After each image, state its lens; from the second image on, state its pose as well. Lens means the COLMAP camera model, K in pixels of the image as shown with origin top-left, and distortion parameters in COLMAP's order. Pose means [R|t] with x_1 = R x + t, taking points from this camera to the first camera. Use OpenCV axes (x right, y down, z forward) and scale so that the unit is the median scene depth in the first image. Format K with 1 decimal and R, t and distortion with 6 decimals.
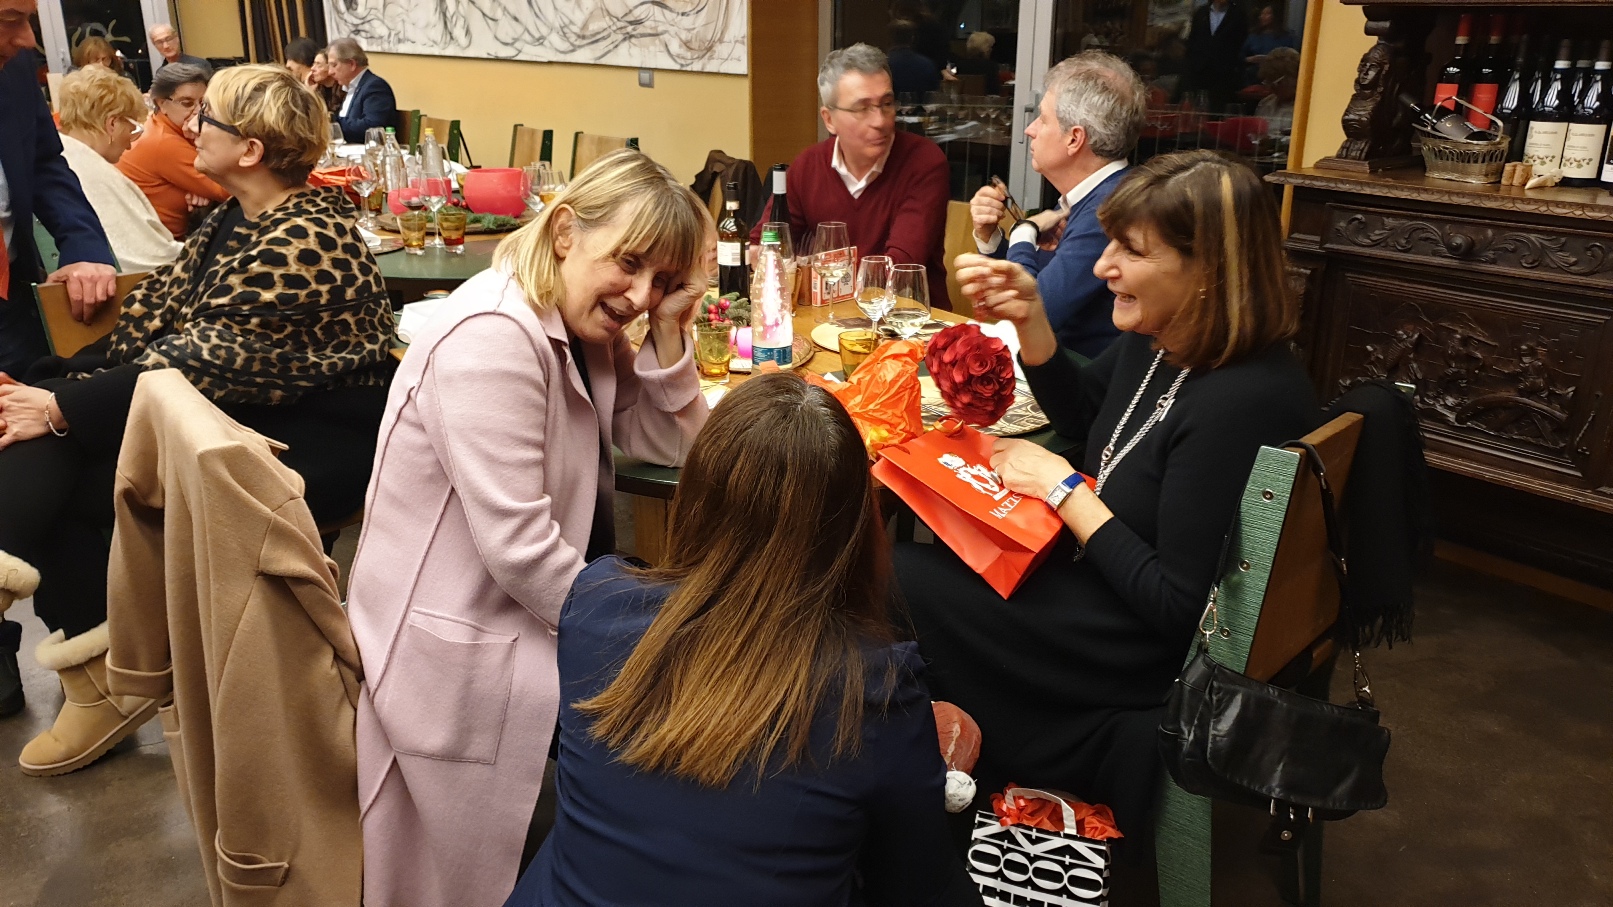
lens RADIAL K [[1178.2, 0, 806.5], [0, 1178.2, 453.5], [0, 0, 1]] dist [-0.041438, 0.004491]
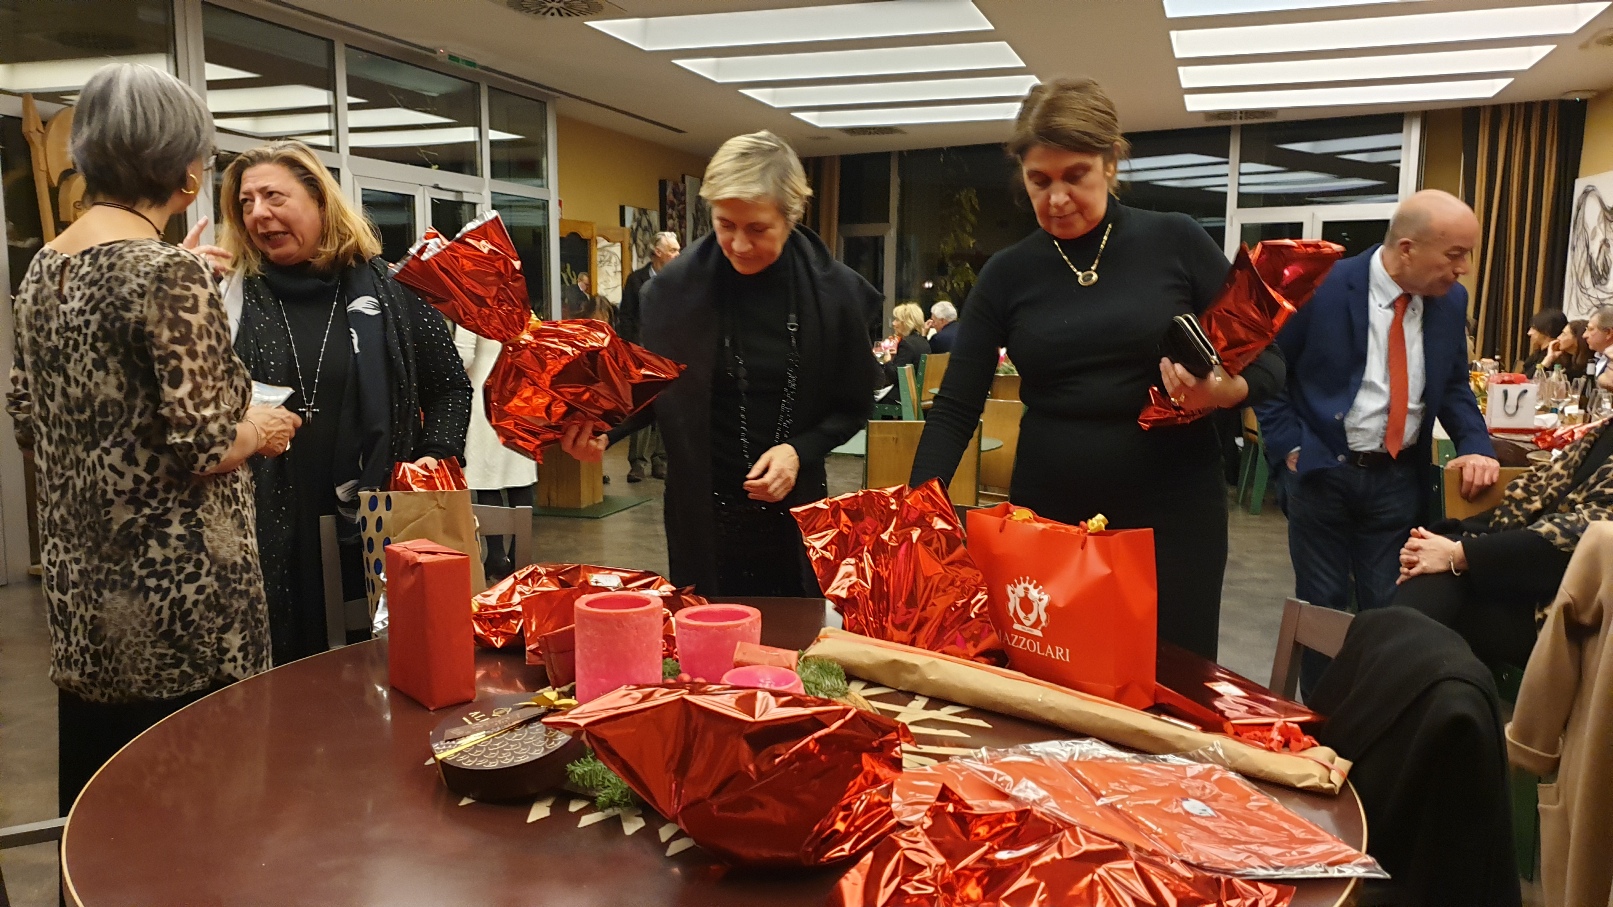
lens RADIAL K [[1178.2, 0, 806.5], [0, 1178.2, 453.5], [0, 0, 1]] dist [-0.041438, 0.004491]
pose [[0.628358, 0.085920, -0.773165, -0.093104], [-0.260837, 0.959618, -0.105344, 0.168207], [0.732892, 0.267864, 0.625395, -0.363947]]
